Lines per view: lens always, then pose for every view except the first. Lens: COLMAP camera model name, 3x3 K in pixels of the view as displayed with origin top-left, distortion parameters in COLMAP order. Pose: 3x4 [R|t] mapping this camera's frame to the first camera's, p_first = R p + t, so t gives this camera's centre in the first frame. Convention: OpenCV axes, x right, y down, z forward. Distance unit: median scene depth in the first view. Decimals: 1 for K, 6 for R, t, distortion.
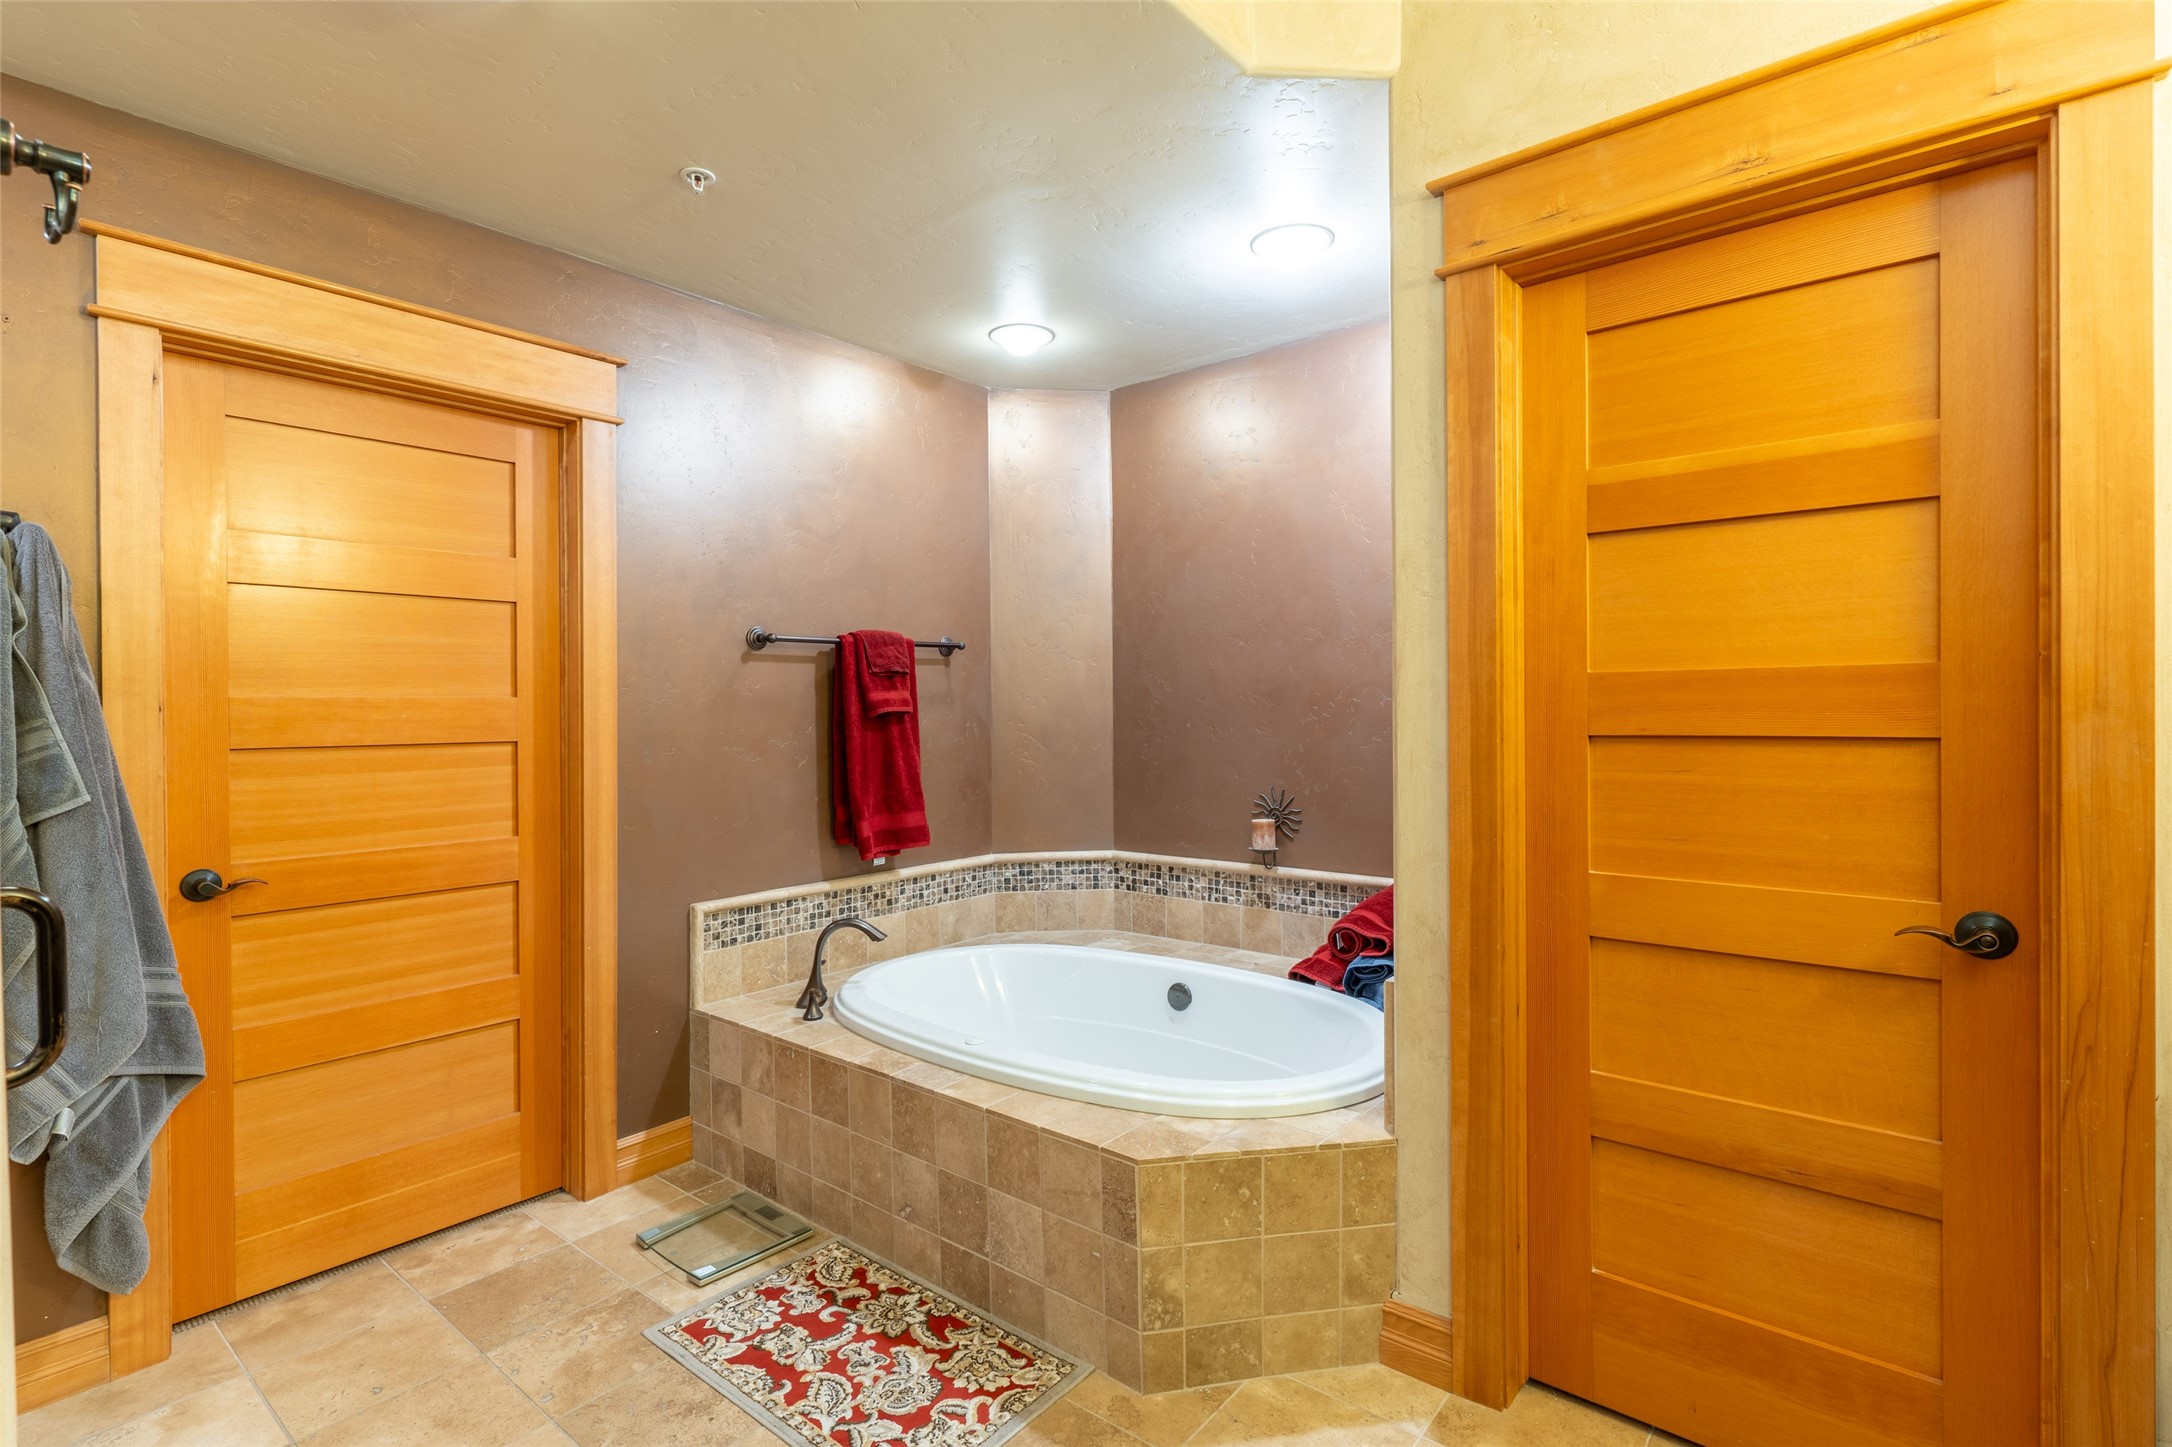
lens RADIAL K [[1052.2, 0, 1031.3], [0, 1052.2, 715.9], [0, 0, 1]] dist [0.003510, 0.000903]
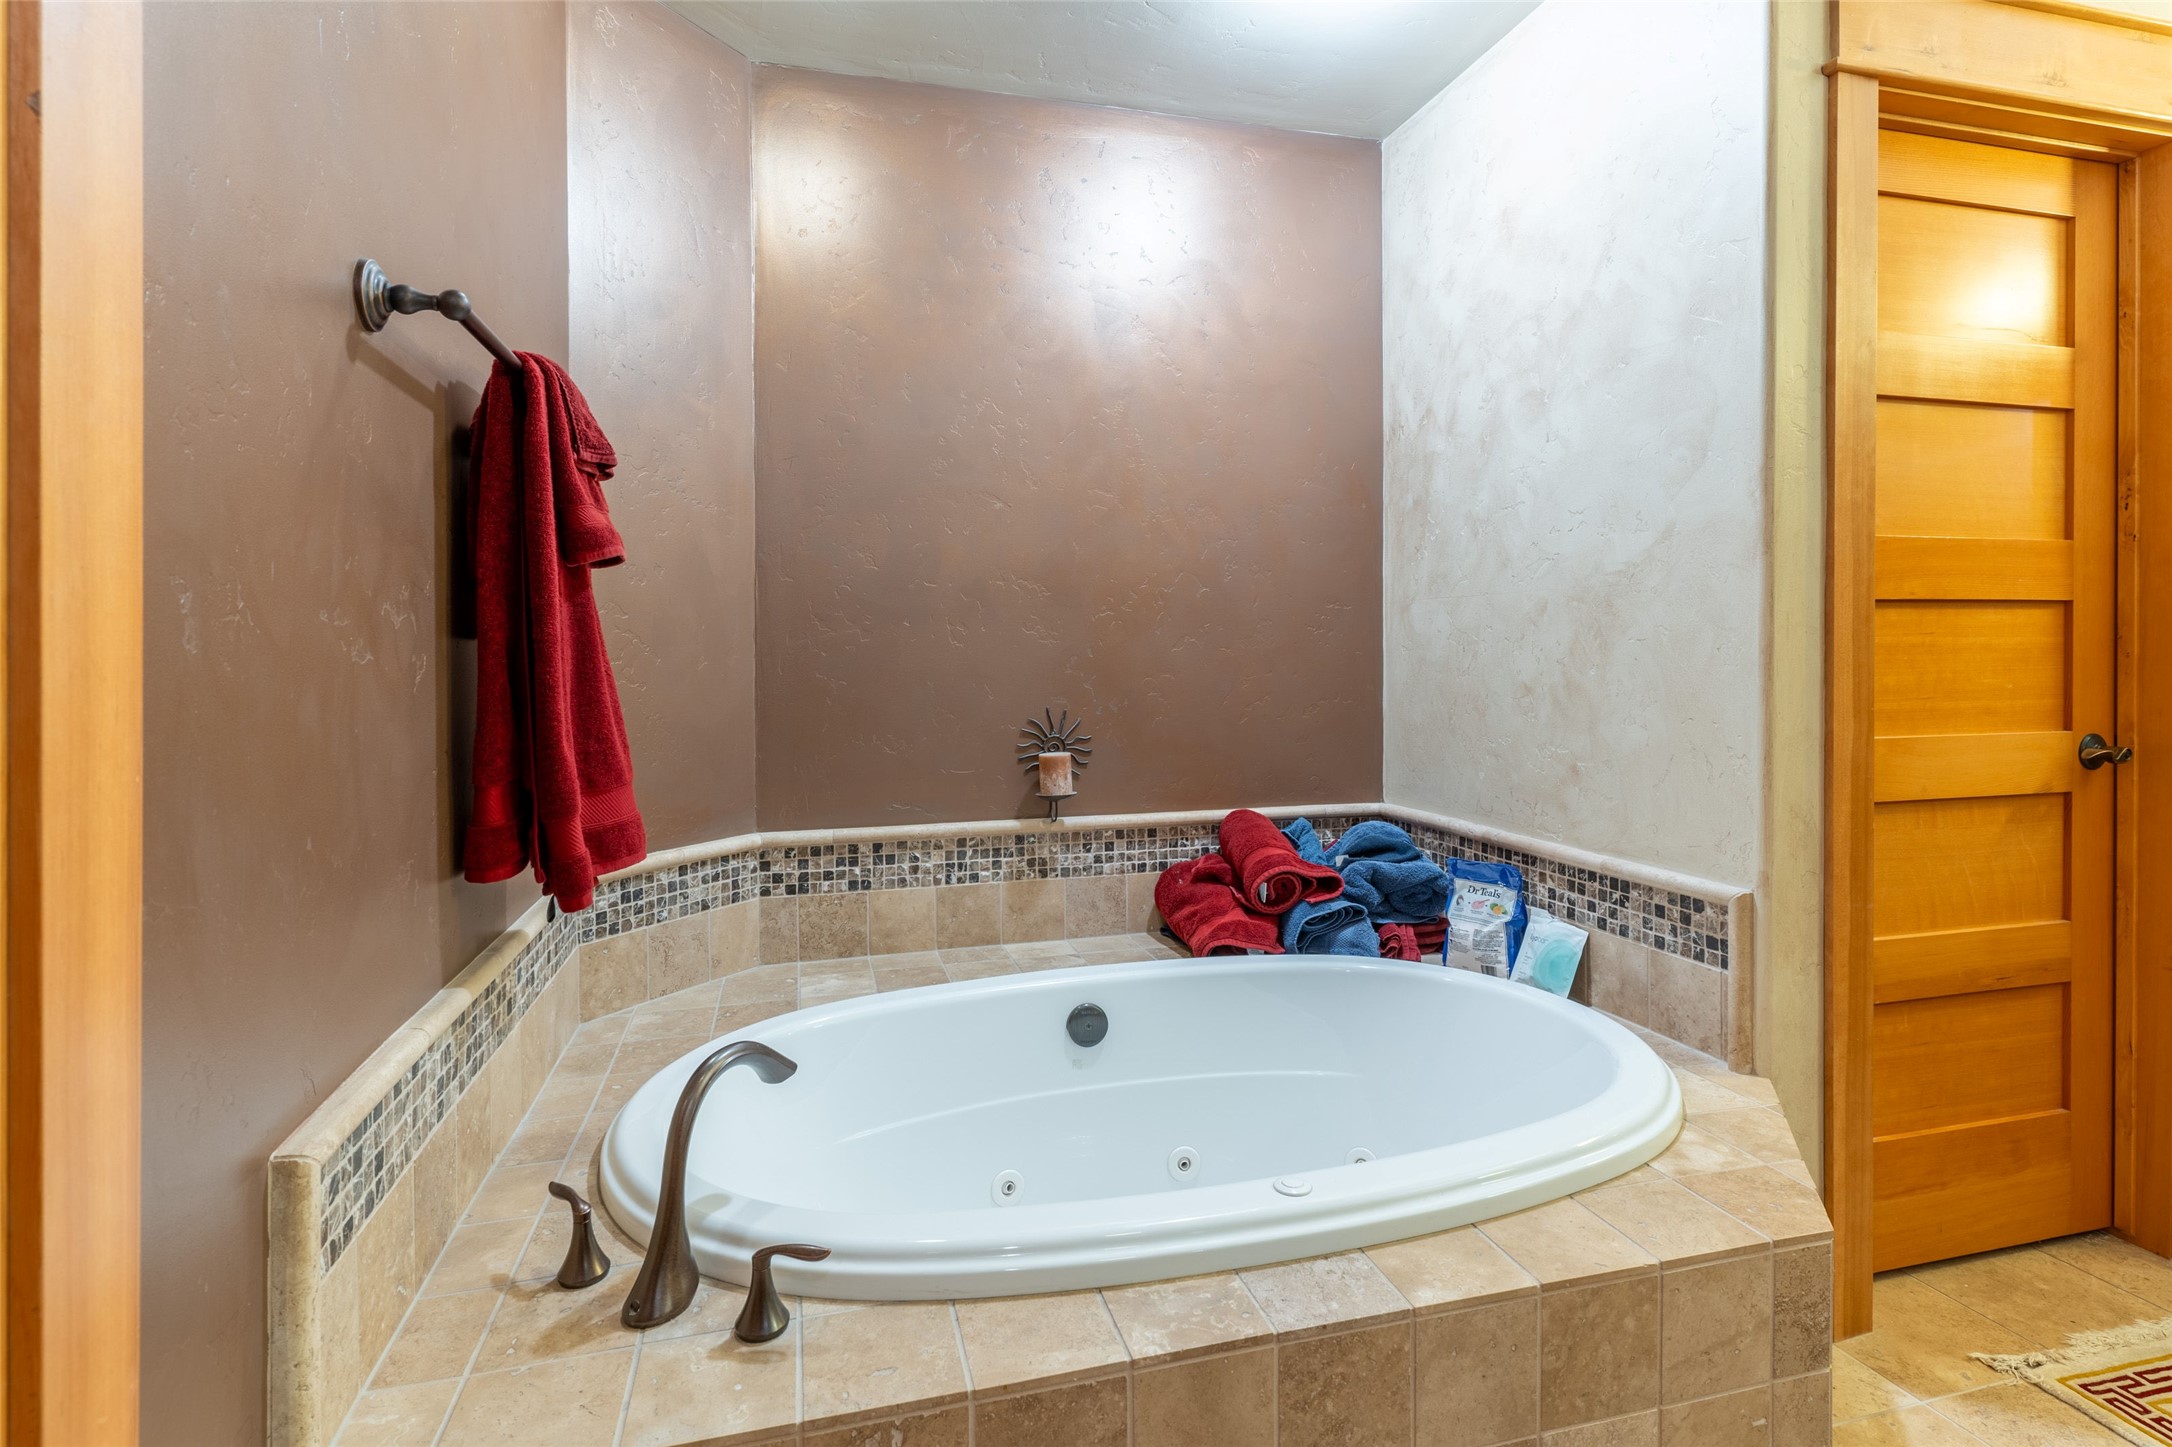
lens RADIAL K [[1113.2, 0, 1088.1], [0, 1113.2, 667.2], [0, 0, 1]] dist [0.000778, 0.000884]
pose [[0.538427, -0.000160, 0.842672, -0.394154], [0.008484, 0.999950, -0.005231, 0.043201], [-0.842630, 0.009965, 0.538402, 0.558459]]
